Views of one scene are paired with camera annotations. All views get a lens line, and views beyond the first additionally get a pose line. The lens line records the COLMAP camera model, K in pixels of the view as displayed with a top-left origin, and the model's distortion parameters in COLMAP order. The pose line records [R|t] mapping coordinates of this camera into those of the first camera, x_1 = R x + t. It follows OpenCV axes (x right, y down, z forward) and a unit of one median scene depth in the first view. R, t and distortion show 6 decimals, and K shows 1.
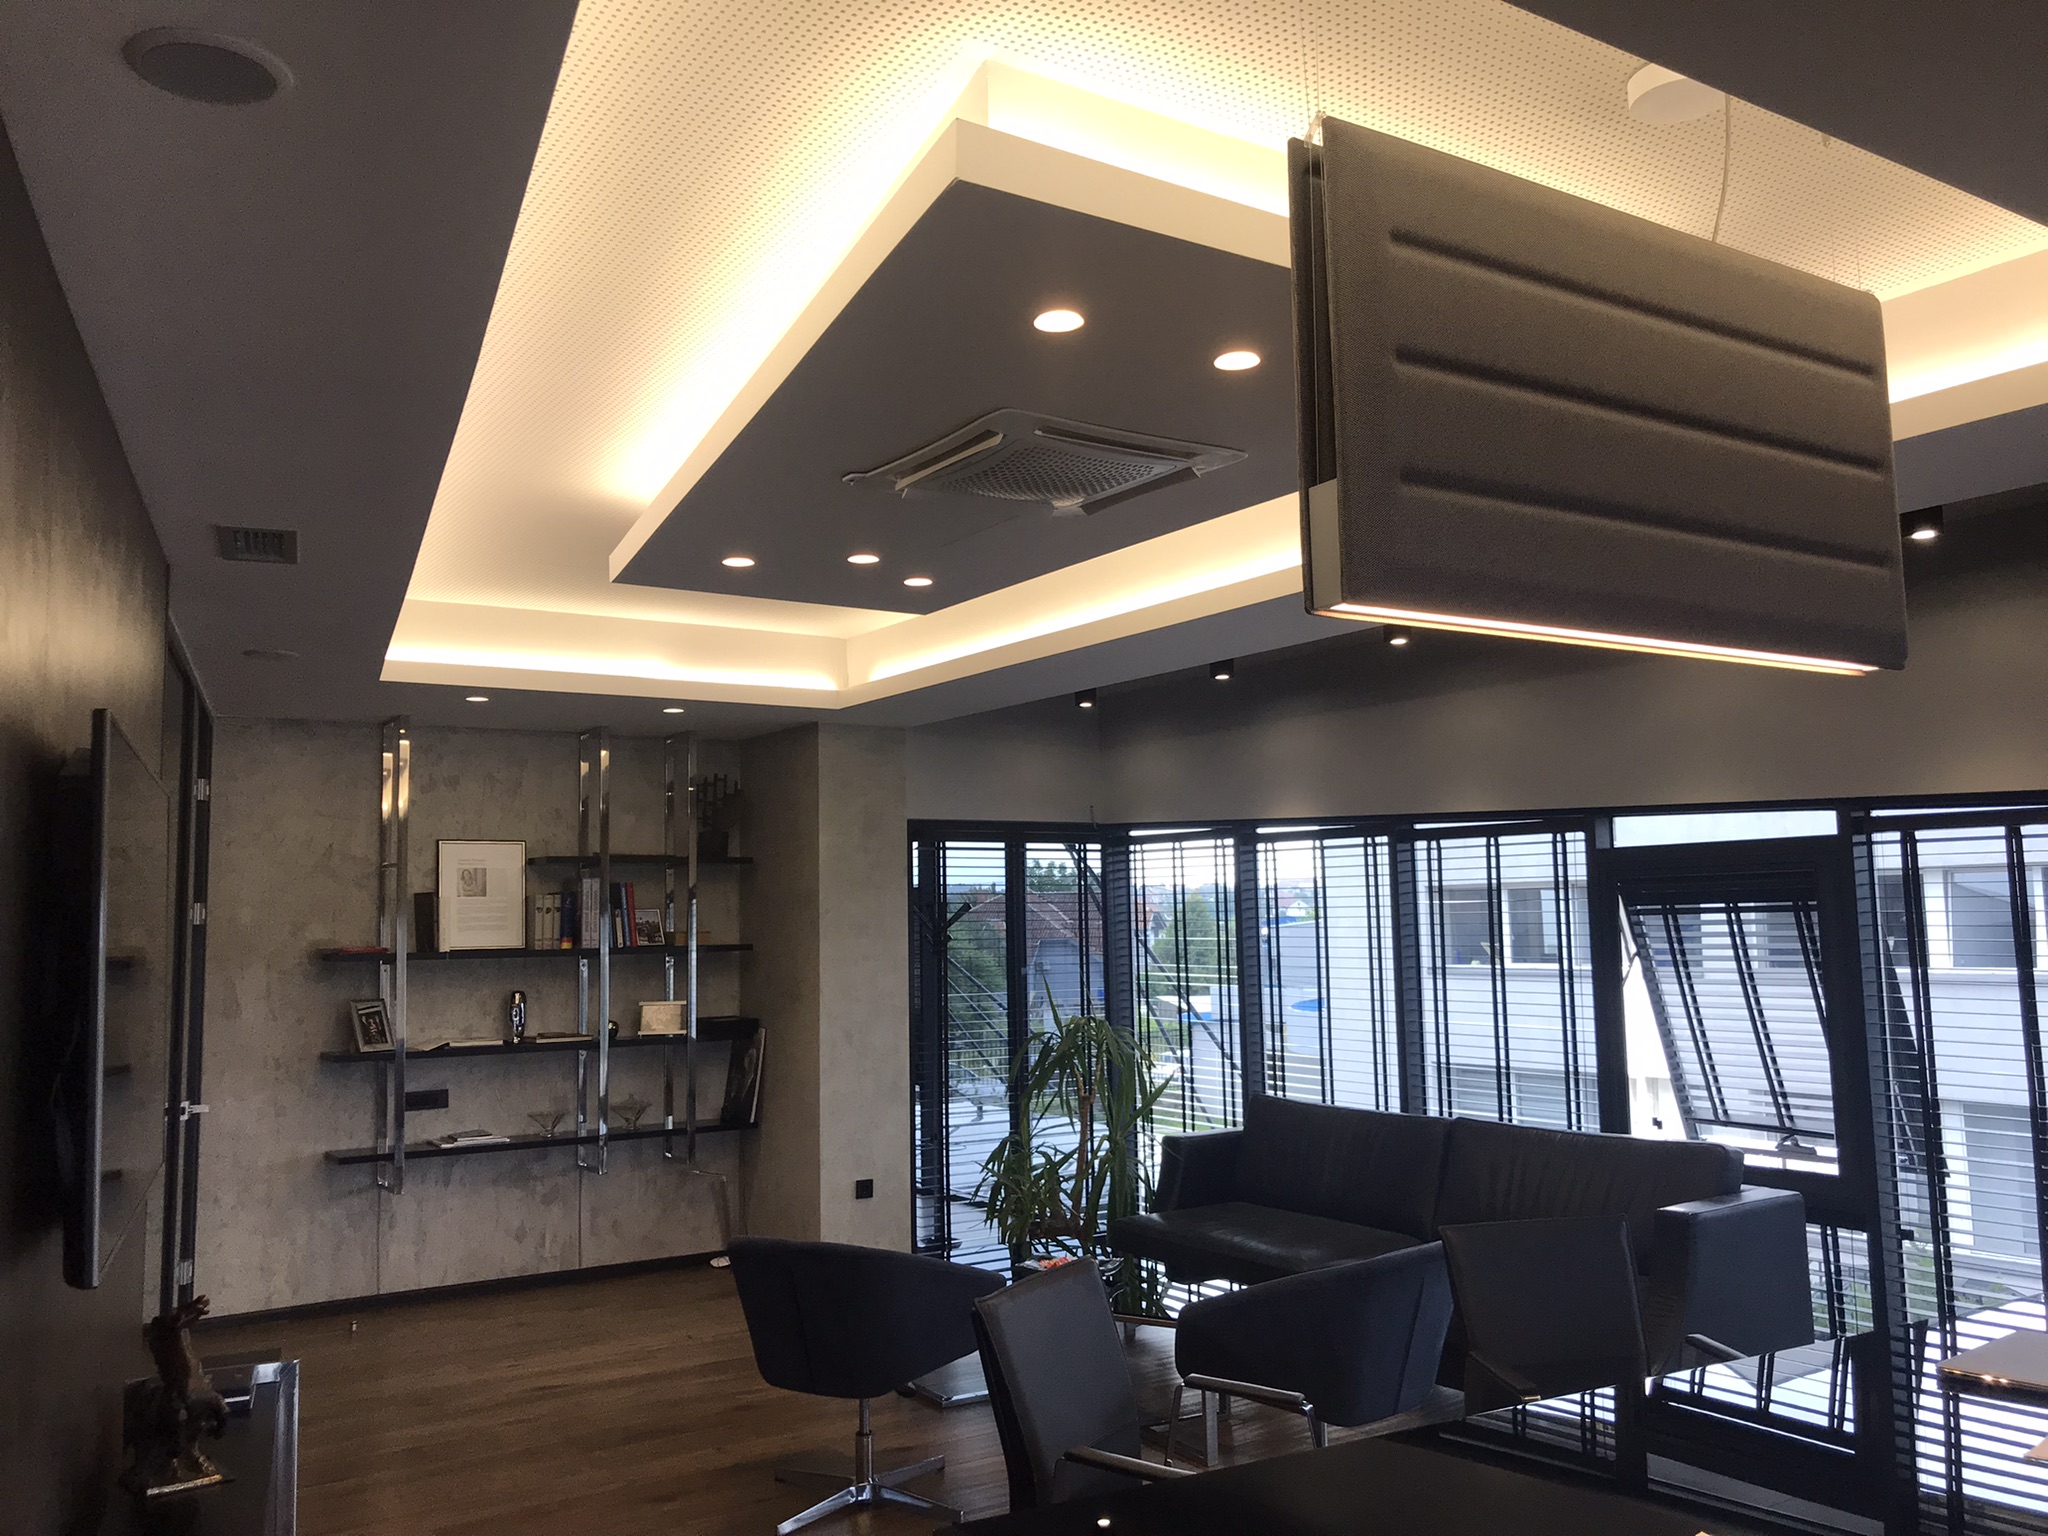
lens RADIAL K [[1648.1, 0, 1024.0], [0, 1648.1, 768.0], [0, 0, 1]] dist [0.008936, -0.010407]
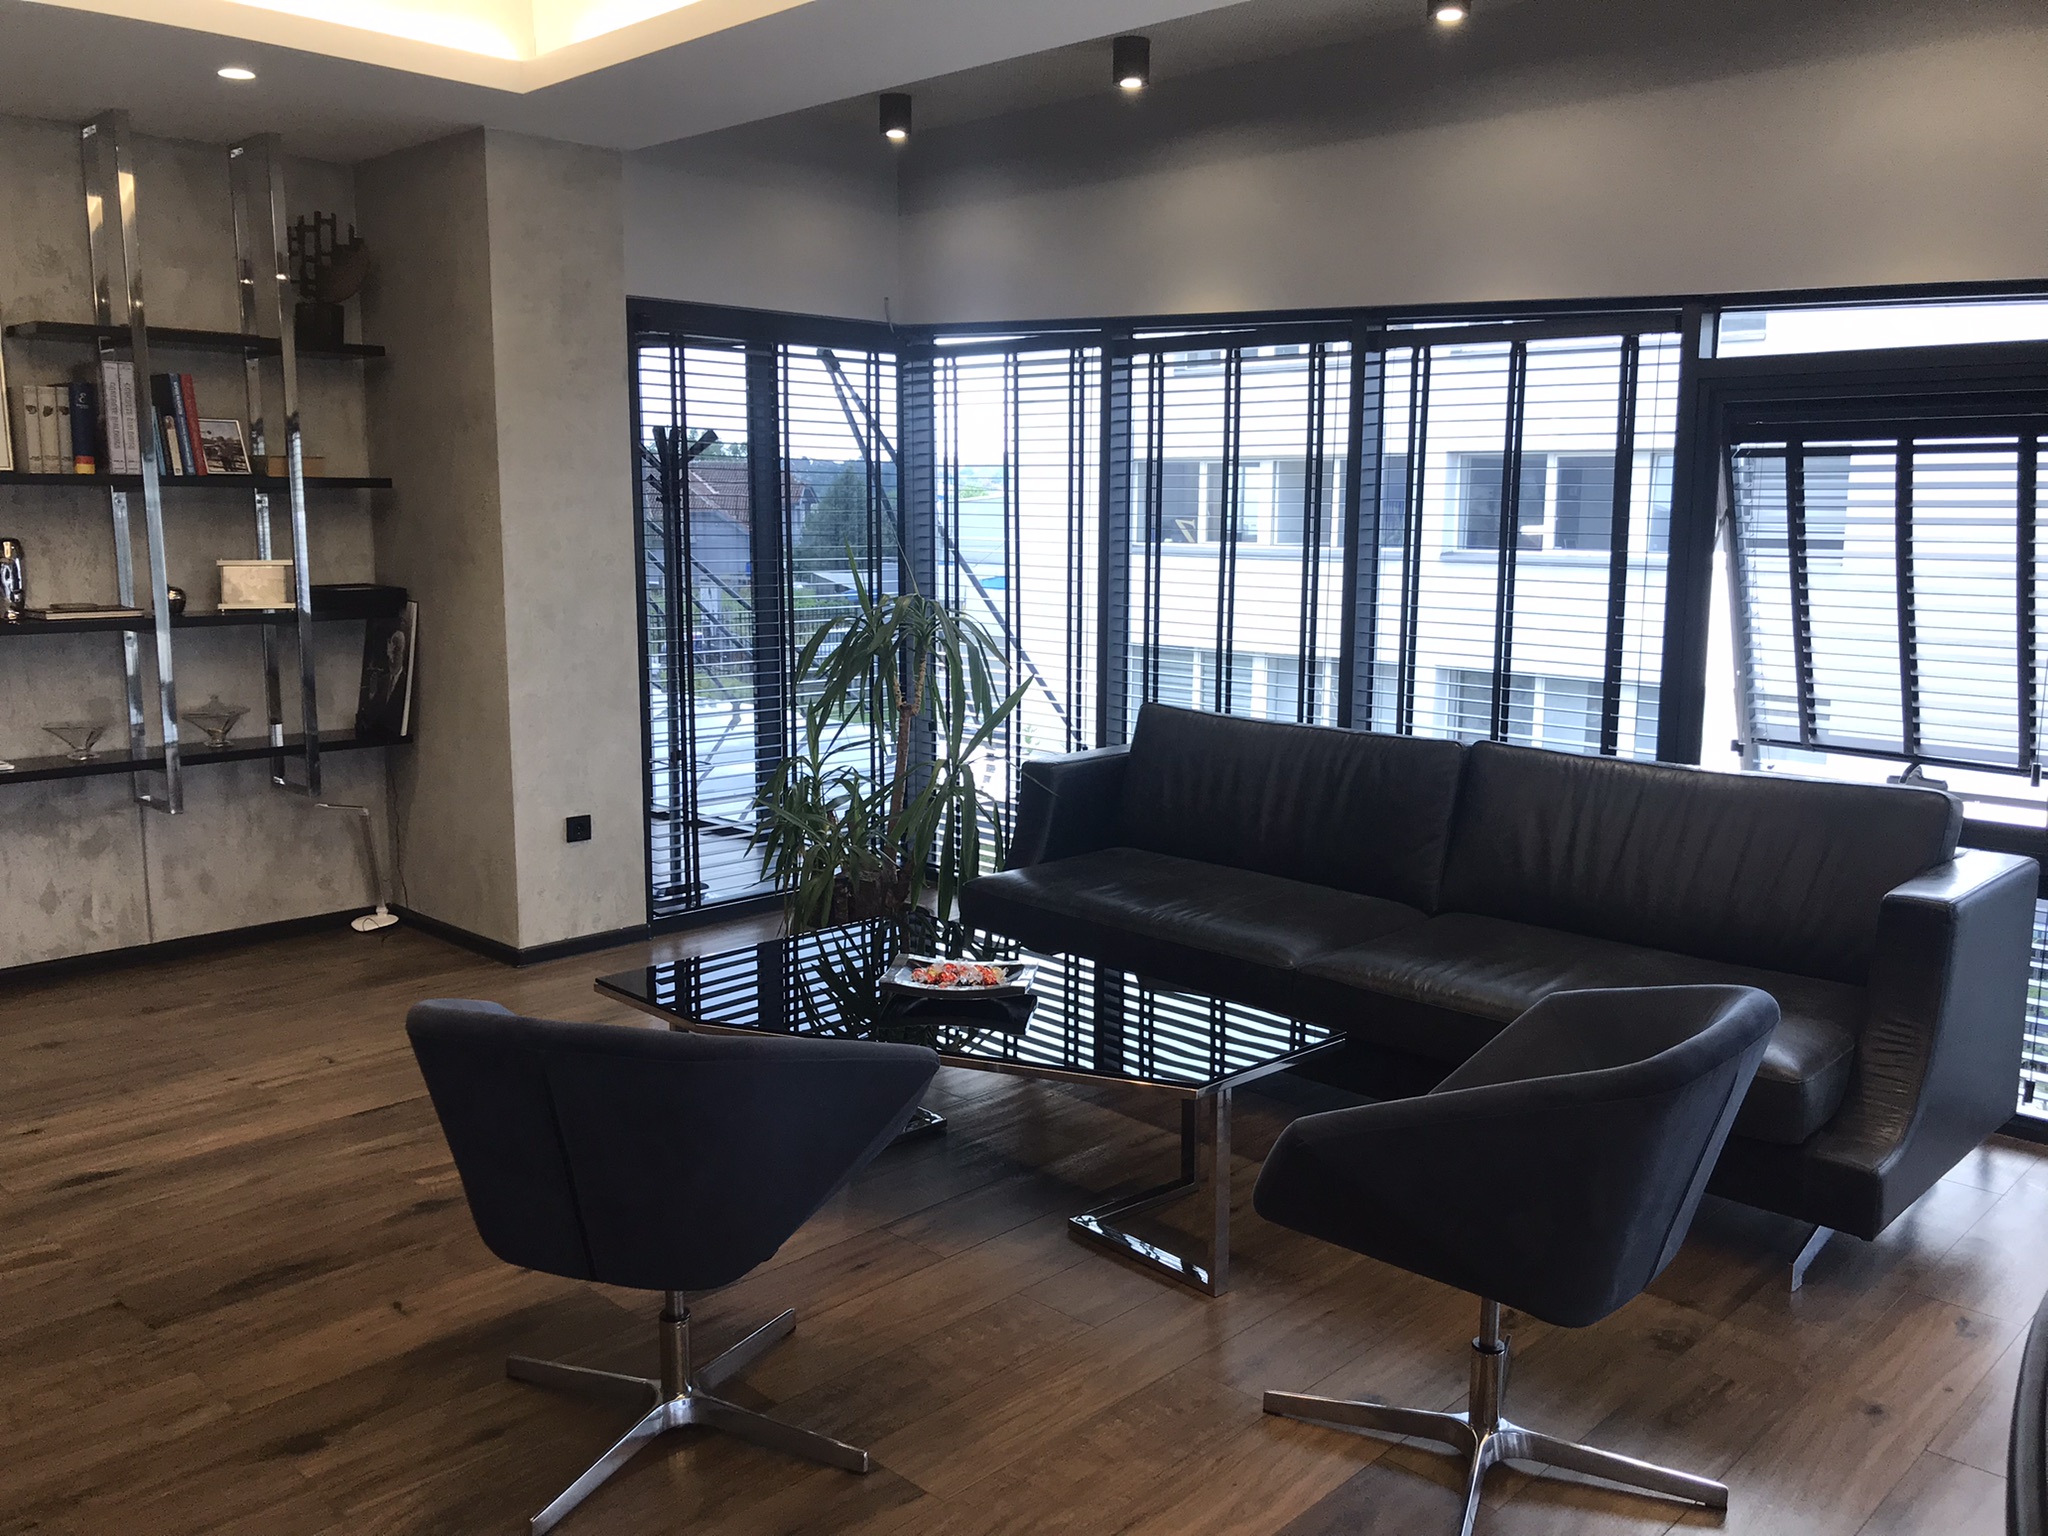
lens RADIAL K [[1648.1, 0, 1024.0], [0, 1648.1, 768.0], [0, 0, 1]] dist [0.008936, -0.010407]
pose [[0.977183, -0.008597, 0.212226, -0.058815], [-0.045282, 0.967778, 0.247699, 0.044985], [-0.207517, -0.251658, 0.945307, 0.291301]]
